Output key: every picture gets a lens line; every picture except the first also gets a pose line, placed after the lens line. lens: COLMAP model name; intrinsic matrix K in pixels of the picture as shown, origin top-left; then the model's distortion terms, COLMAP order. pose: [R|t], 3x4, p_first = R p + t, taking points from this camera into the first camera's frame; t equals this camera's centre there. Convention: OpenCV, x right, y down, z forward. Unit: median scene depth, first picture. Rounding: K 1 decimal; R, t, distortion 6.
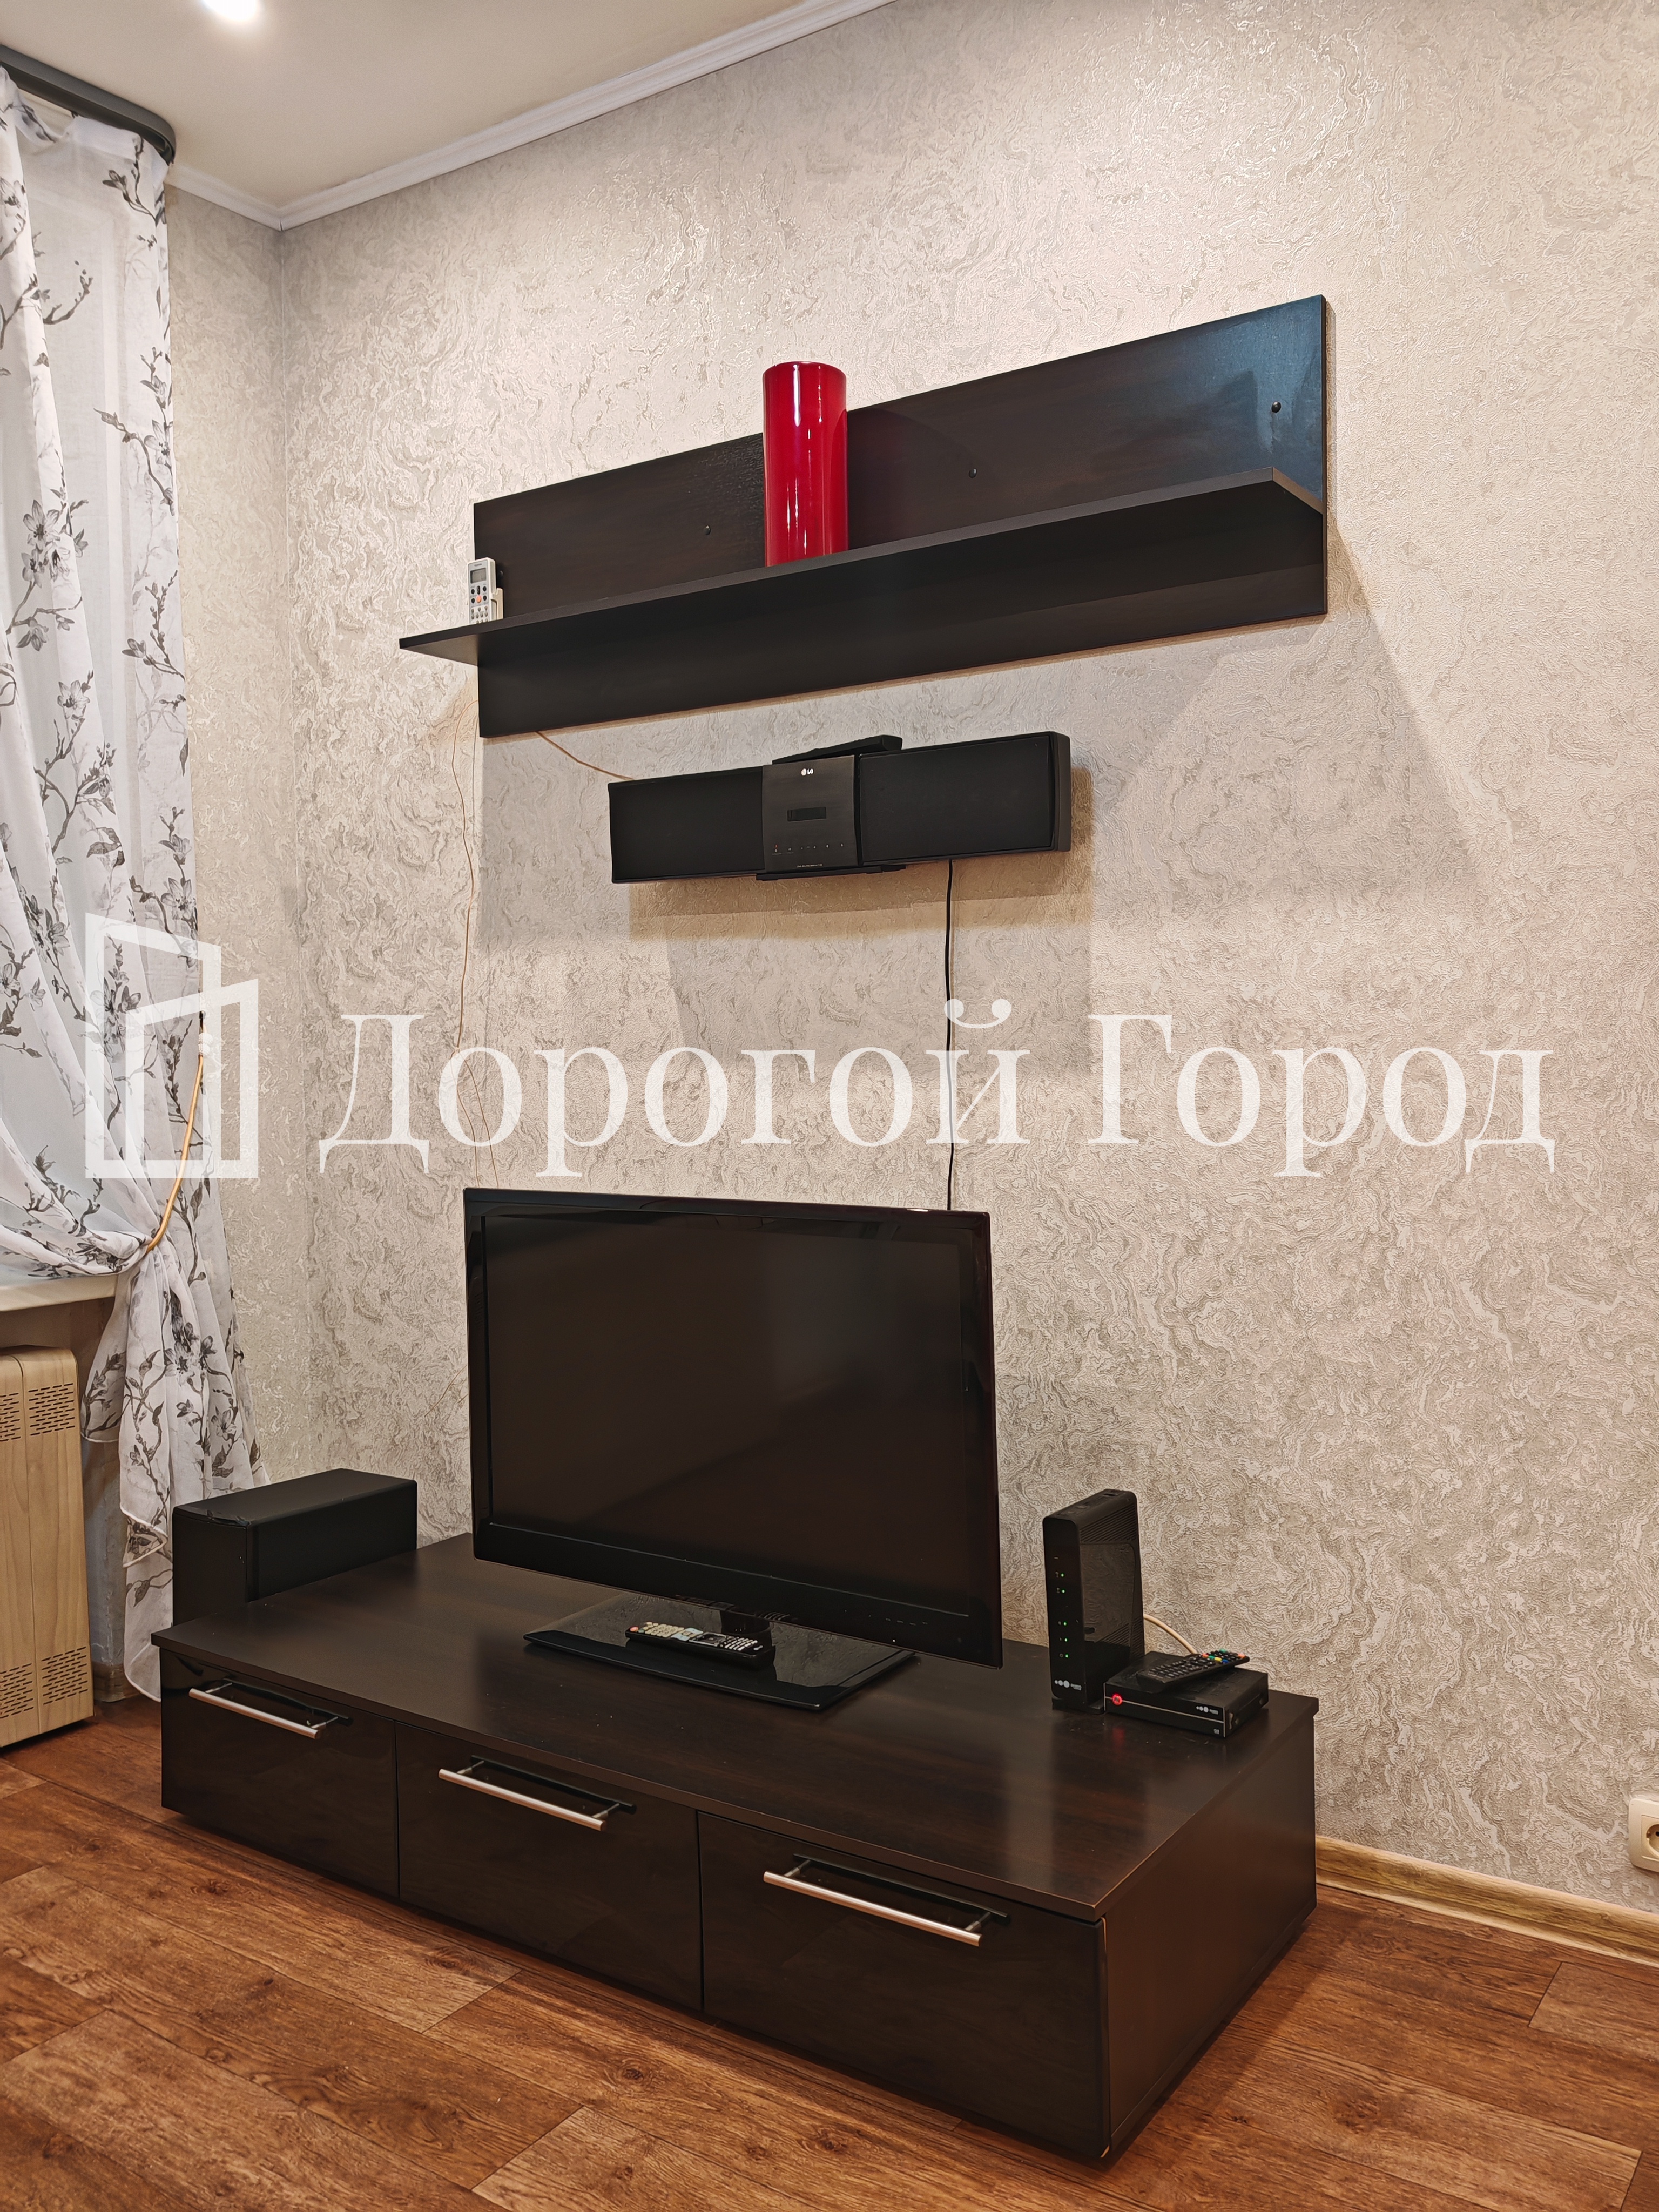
lens RADIAL K [[1802.4, 0, 823.9], [0, 1802.4, 1099.9], [0, 0, 1]] dist [0.006819, -0.018759]
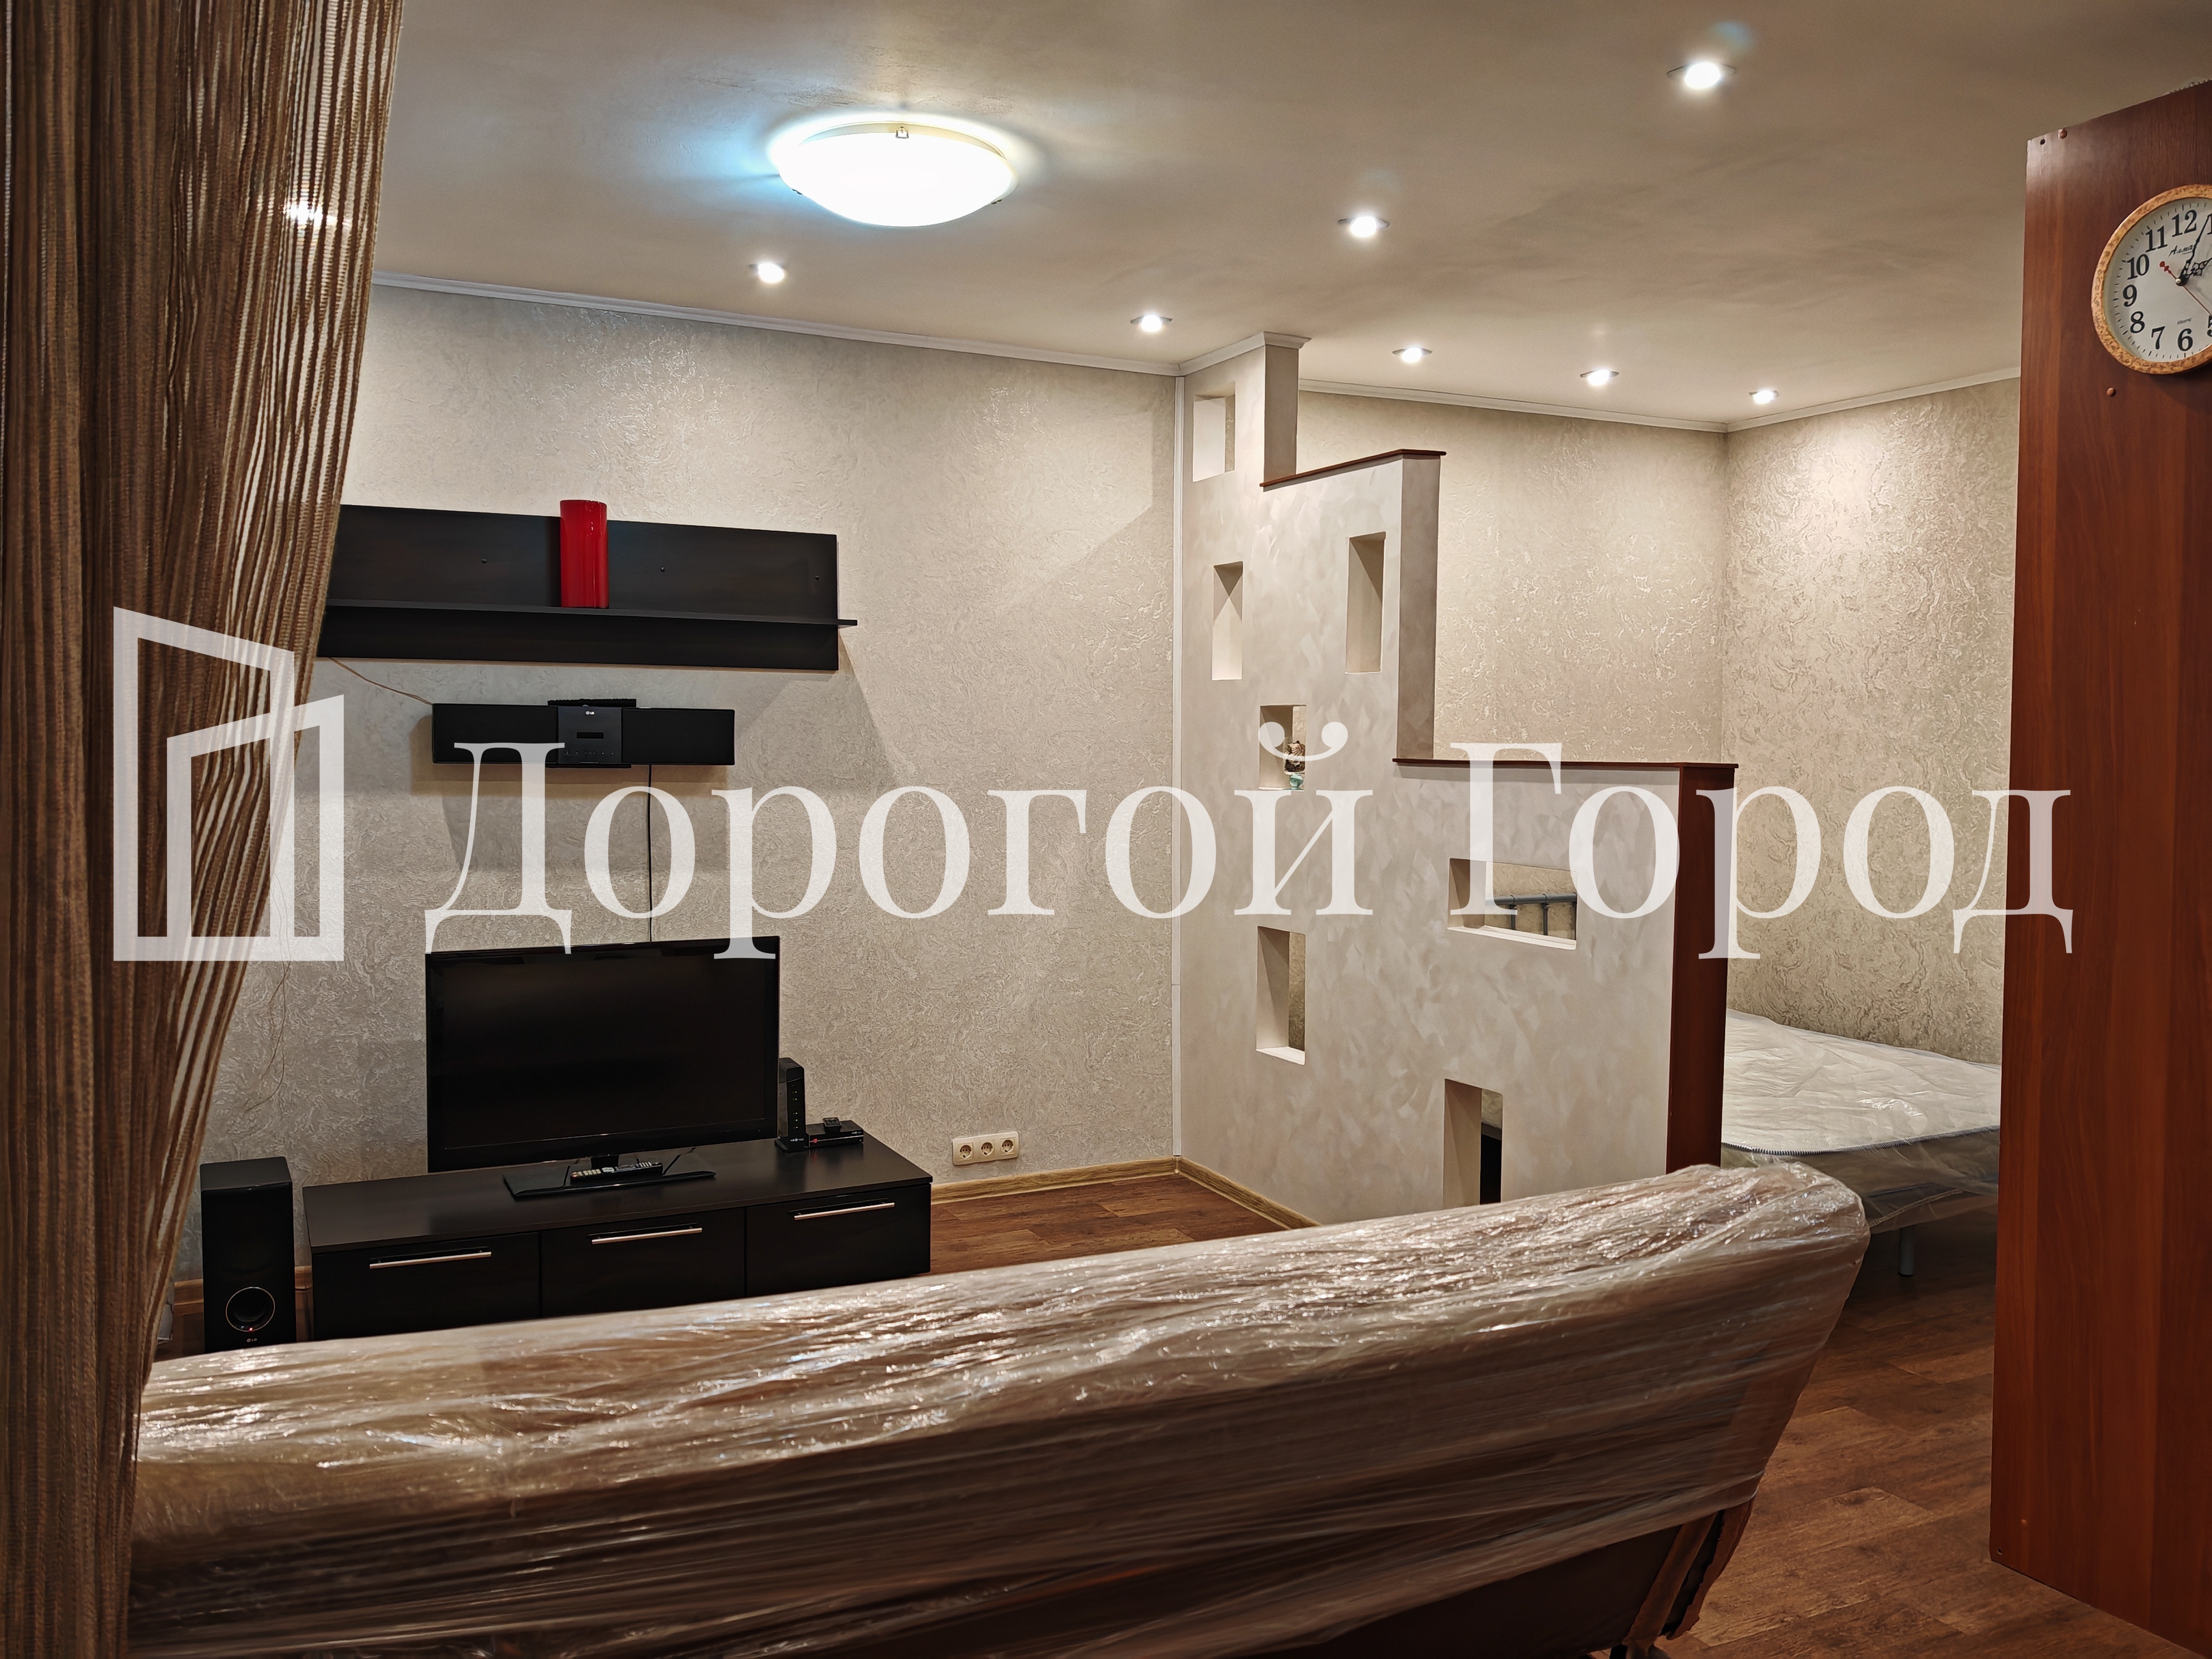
lens RADIAL K [[1802.4, 0, 1097.5], [0, 1802.4, 824.4], [0, 0, 1]] dist [0.006819, -0.018759]
pose [[0.482664, -0.020002, 0.875577, -1.299025], [0.023444, 0.999676, 0.009913, -0.068501], [-0.875492, 0.015743, 0.482977, -0.340846]]
